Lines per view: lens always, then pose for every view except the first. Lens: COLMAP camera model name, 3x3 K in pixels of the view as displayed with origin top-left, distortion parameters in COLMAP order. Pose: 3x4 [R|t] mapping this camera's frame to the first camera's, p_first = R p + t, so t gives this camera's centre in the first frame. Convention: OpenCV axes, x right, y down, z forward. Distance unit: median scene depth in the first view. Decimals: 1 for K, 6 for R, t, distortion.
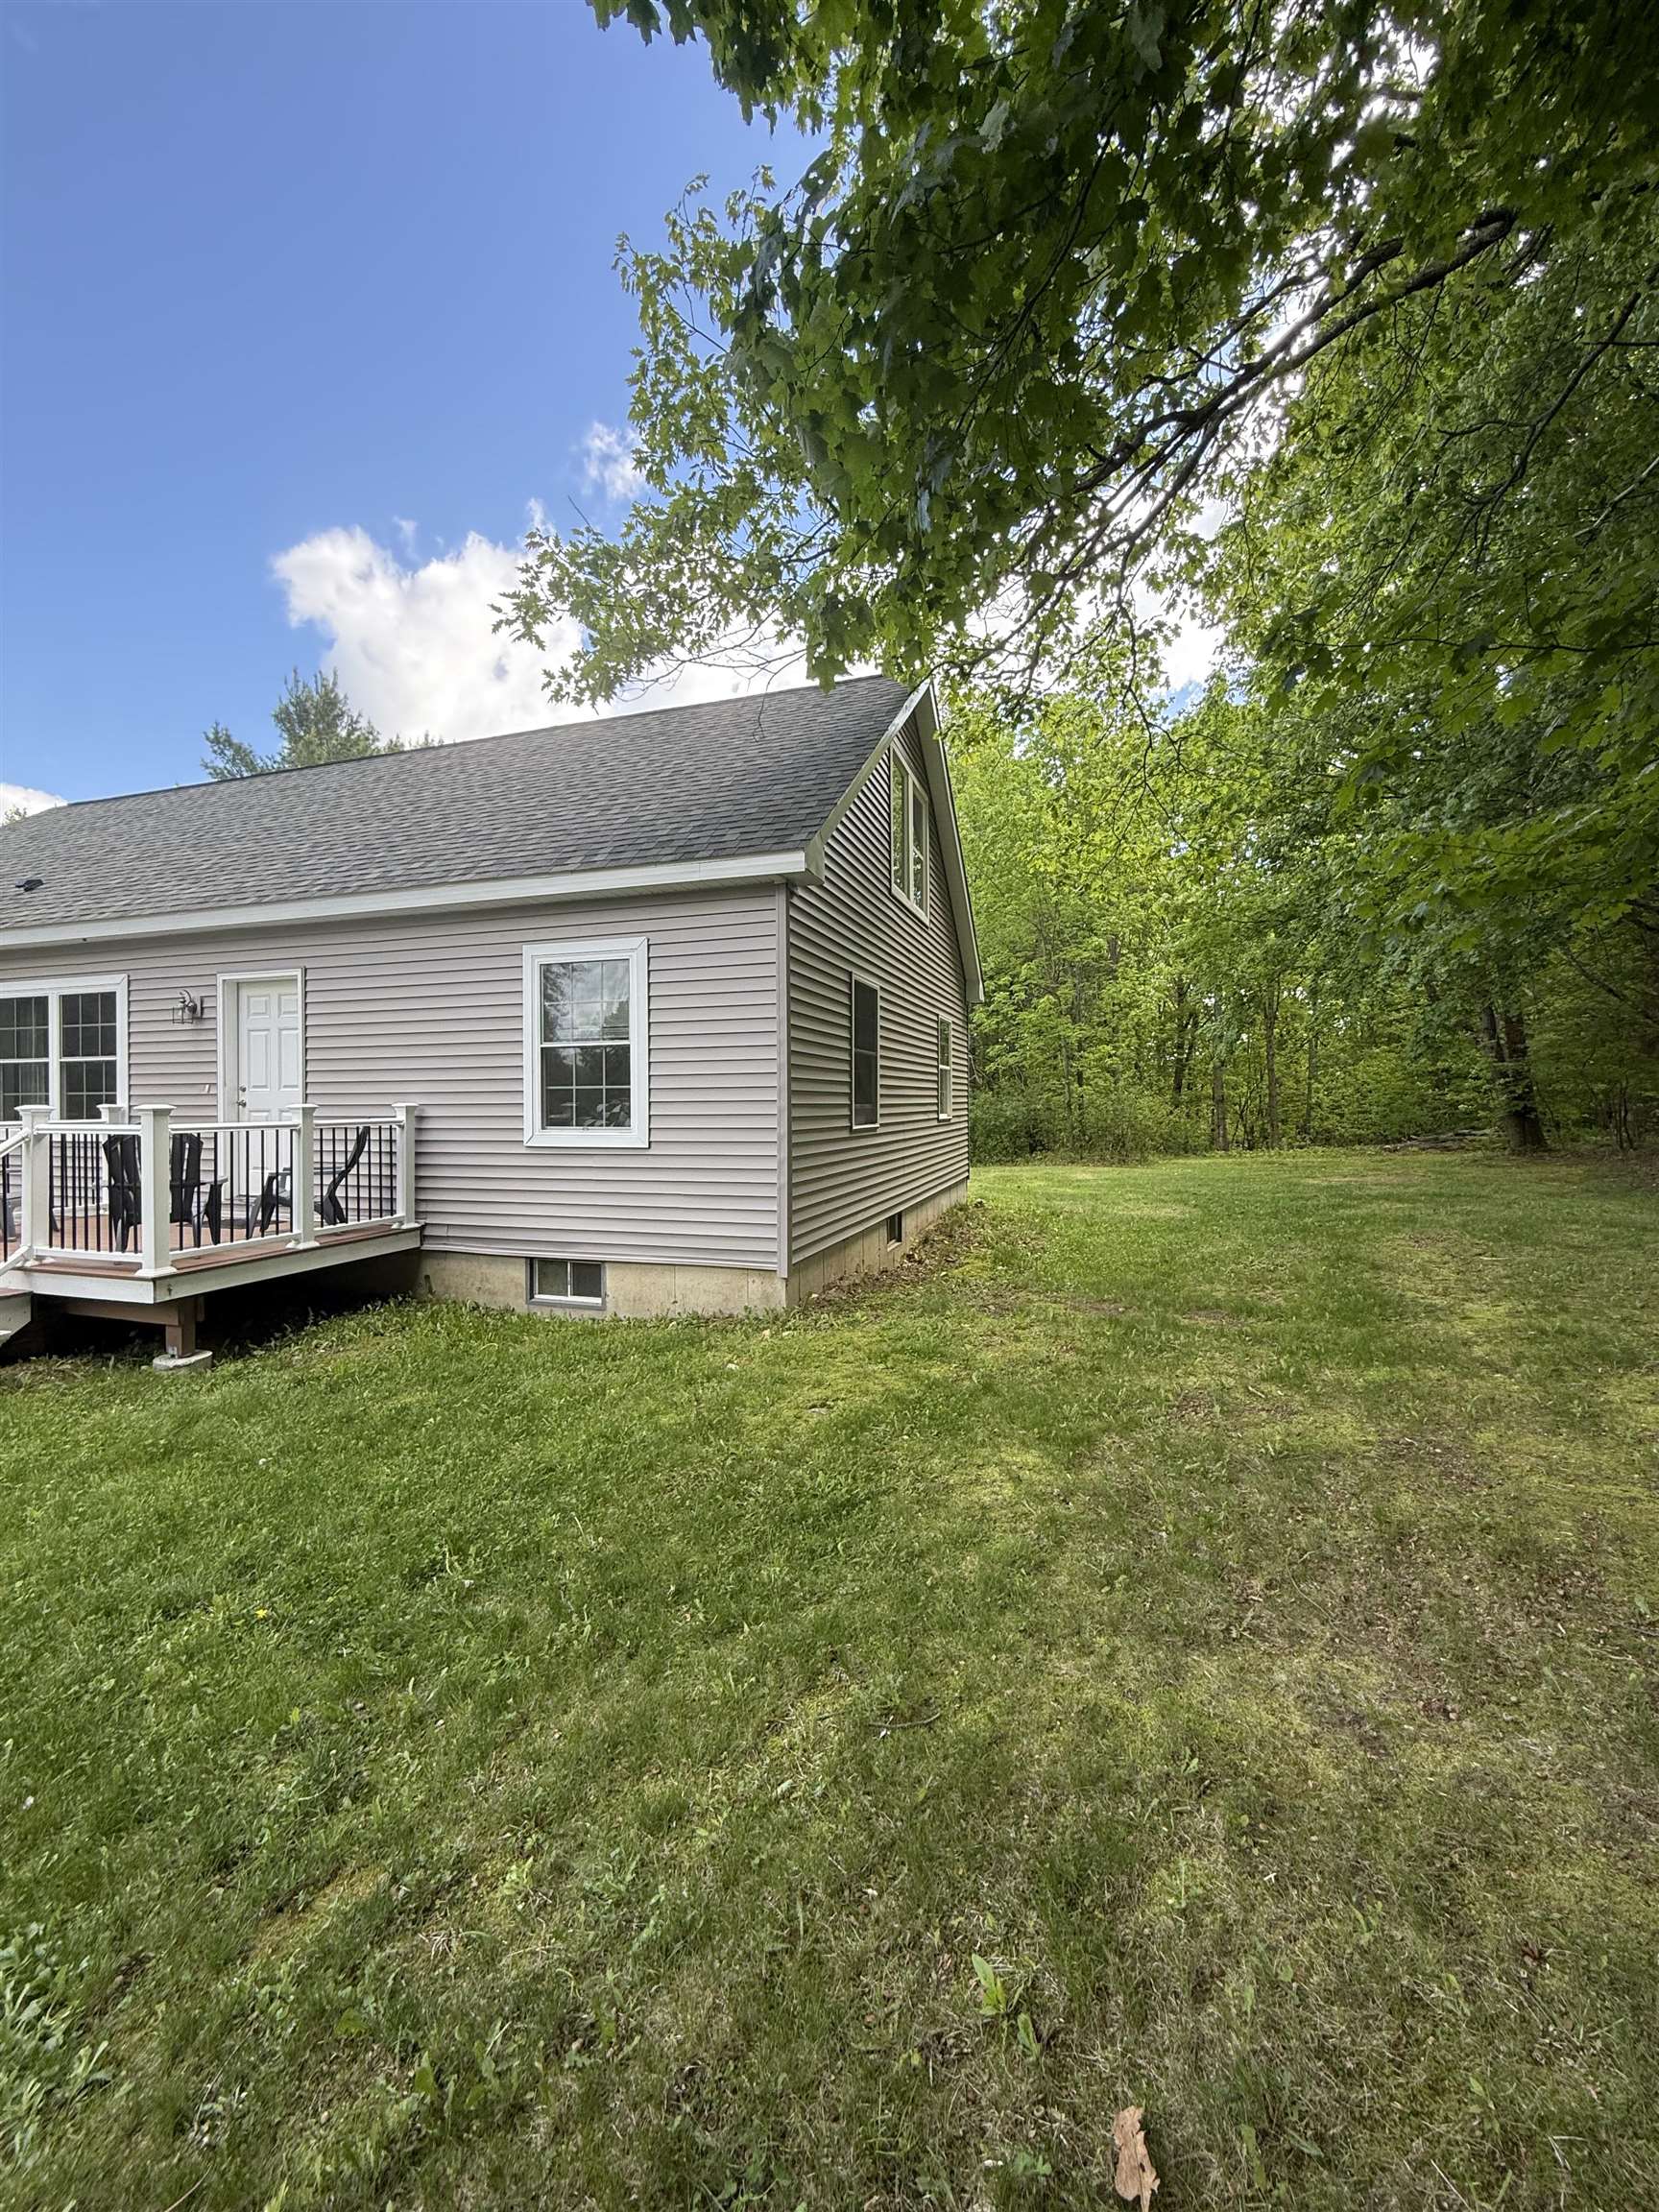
lens RADIAL K [[881.5, 0, 829.5], [0, 881.5, 1106.0], [0, 0, 1]] dist [-0.001165, 0.000587]
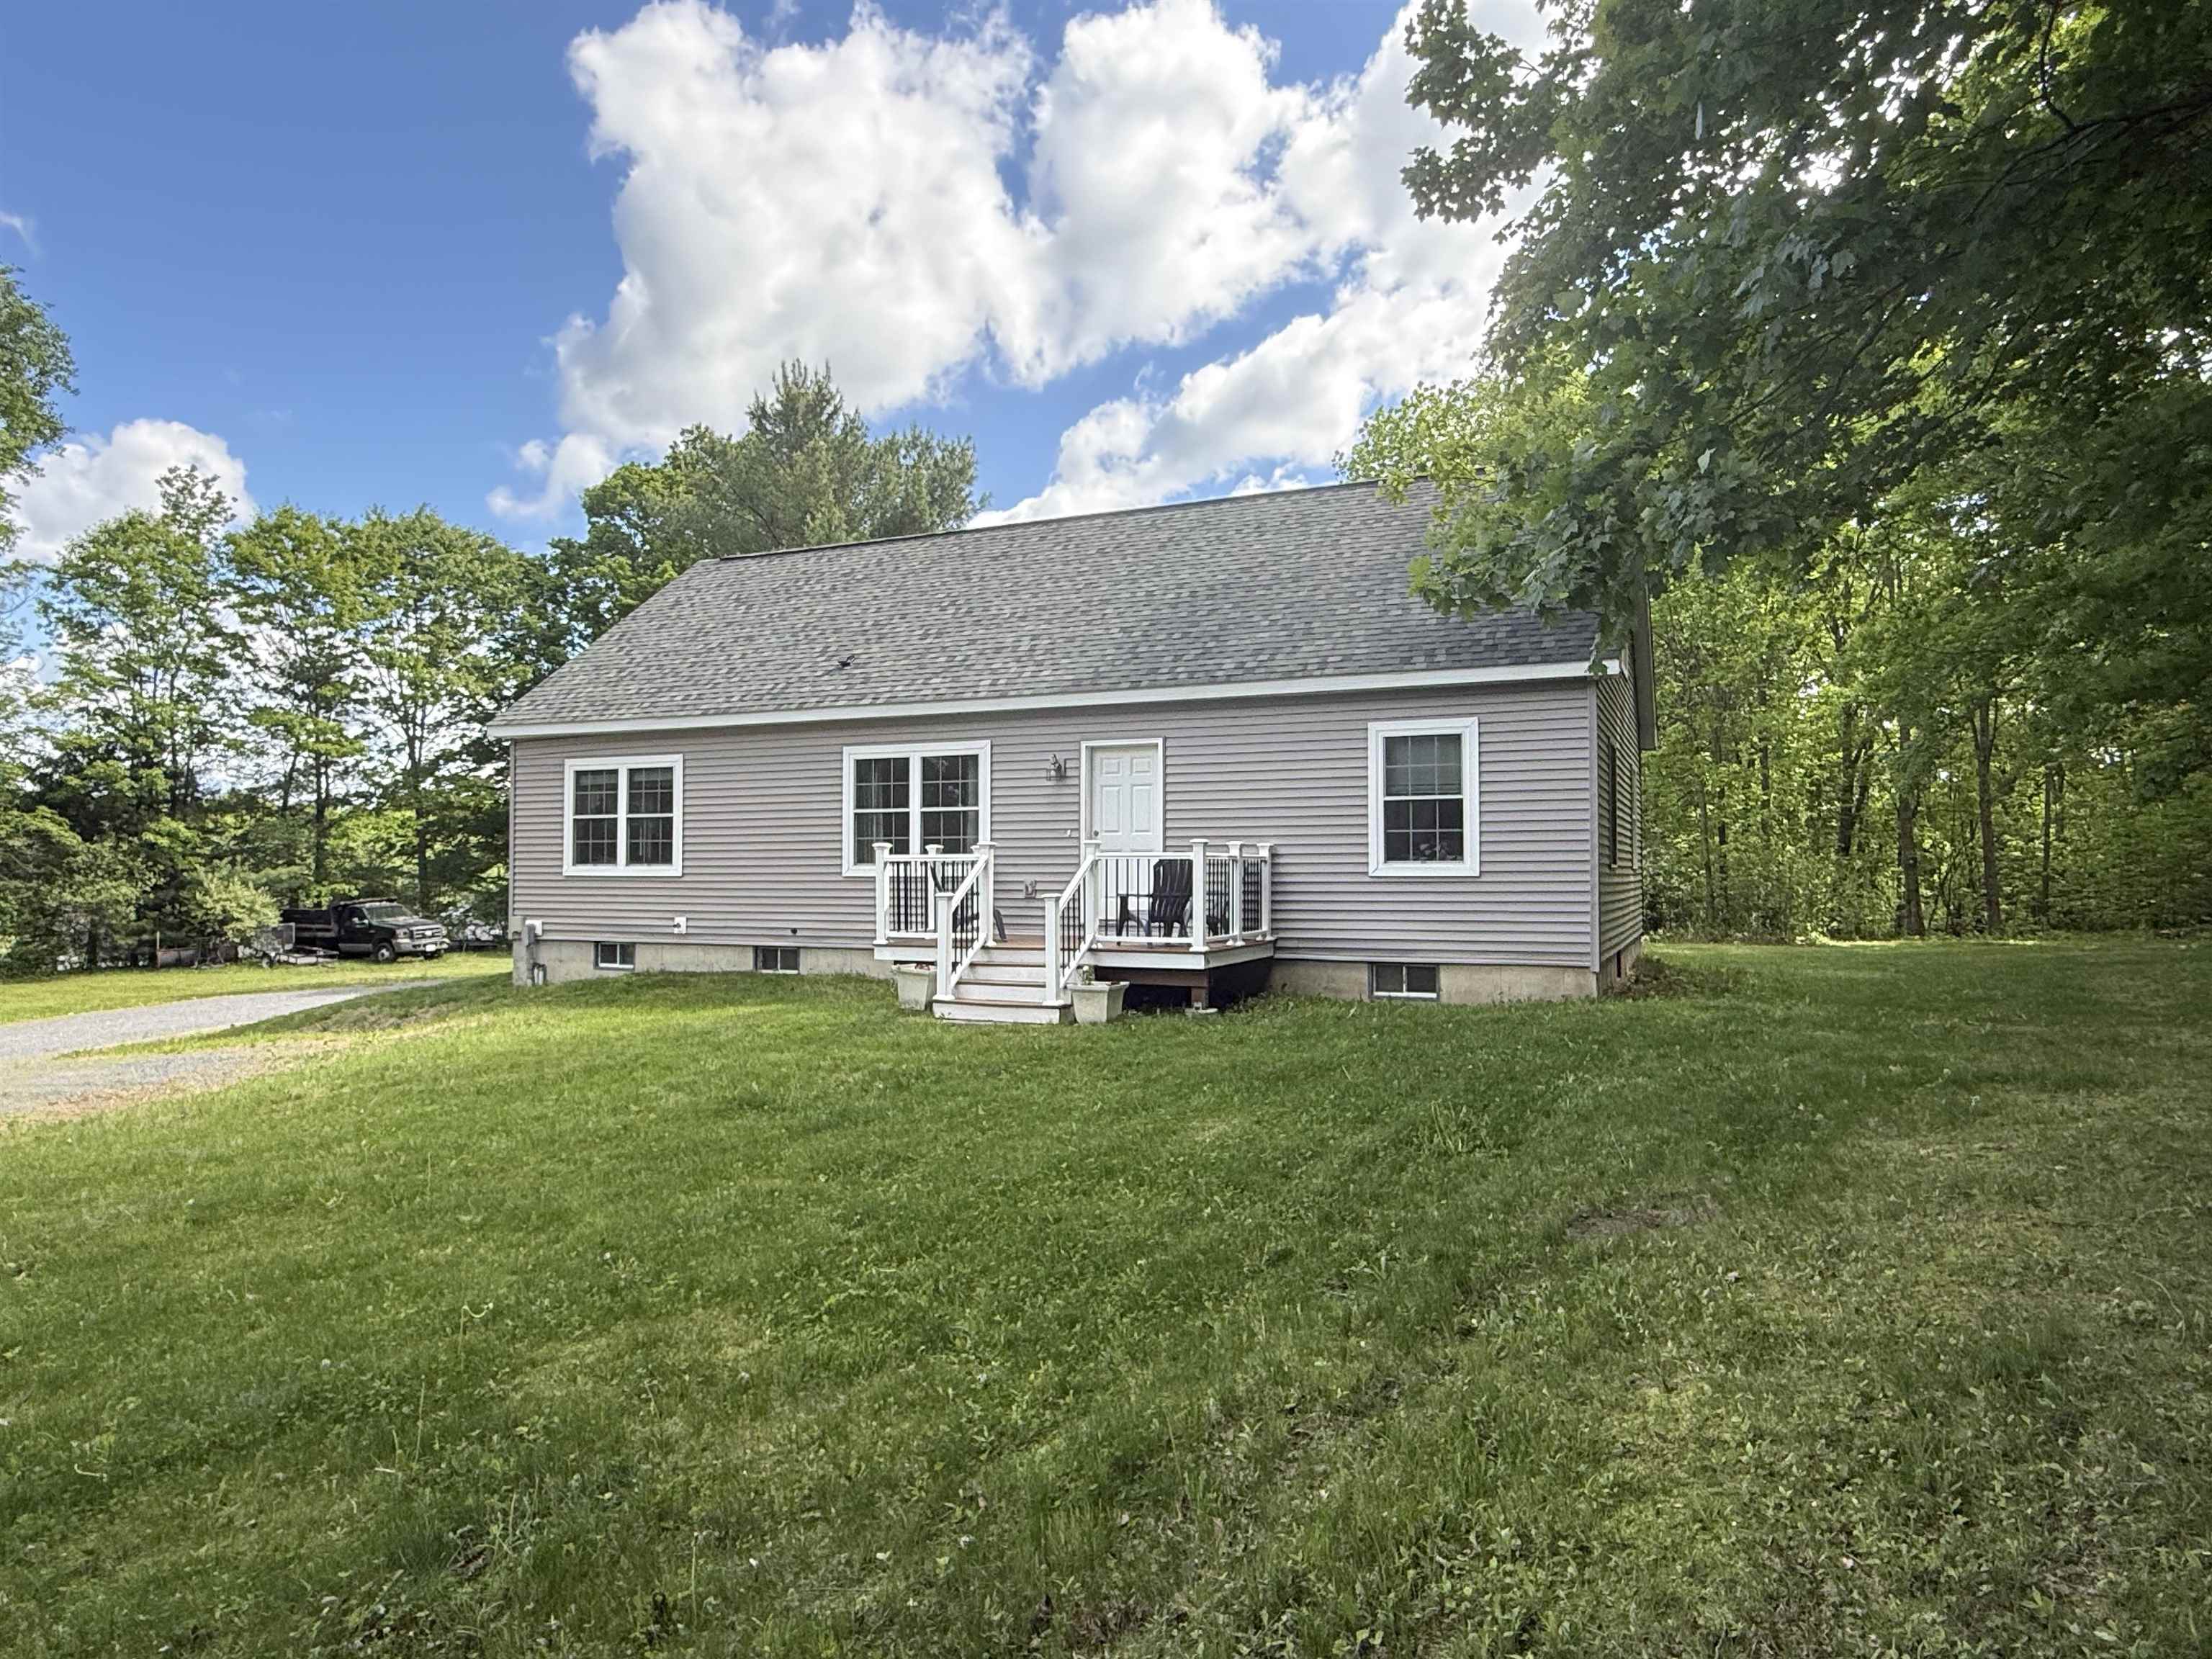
lens RADIAL K [[1359.6, 0, 1106.0], [0, 1359.6, 829.5], [0, 0, 1]] dist [-0.003539, -0.001393]
pose [[0.993626, 0.001481, -0.112717, -0.493160], [-0.005608, 0.999325, -0.036303, 0.050474], [0.112587, 0.036704, 0.992964, -1.011101]]
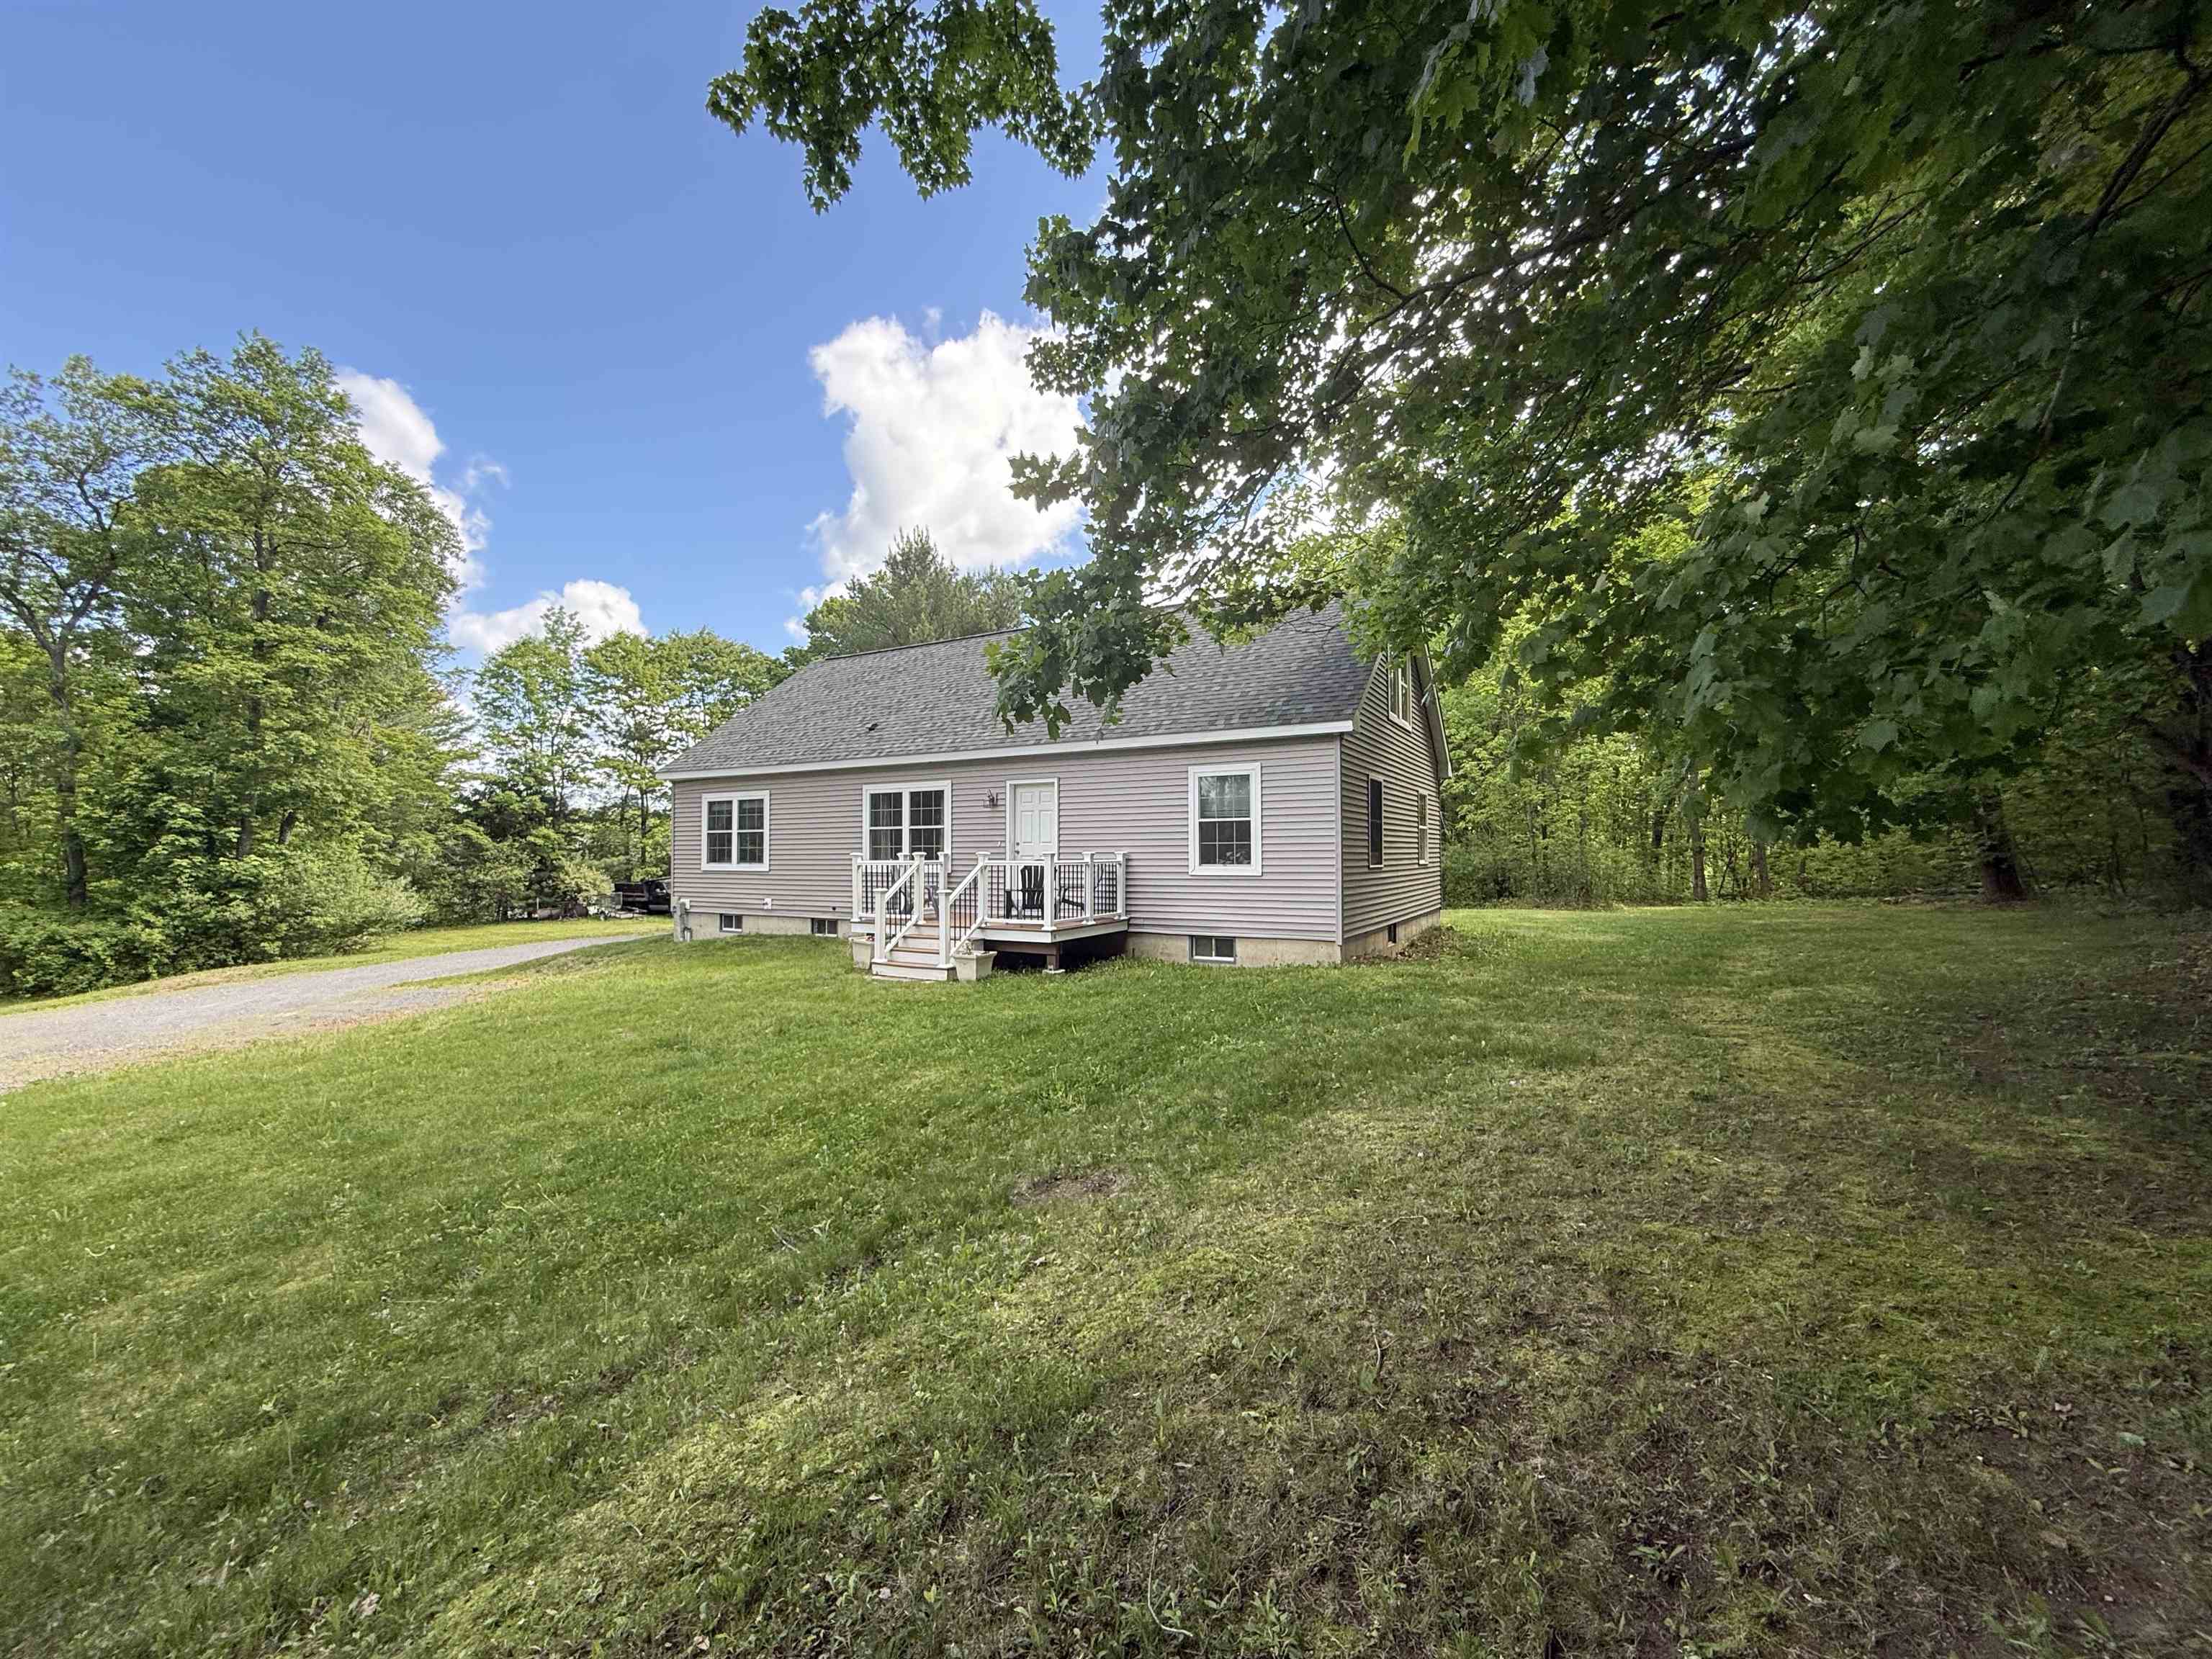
lens RADIAL K [[881.5, 0, 1102.2], [0, 881.5, 831.0], [0, 0, 1]] dist [-0.001165, 0.000587]
pose [[0.978660, -0.003322, -0.205458, -0.141013], [-0.002793, 0.999562, -0.029463, 0.008346], [0.205466, 0.029408, 0.978222, -0.826388]]
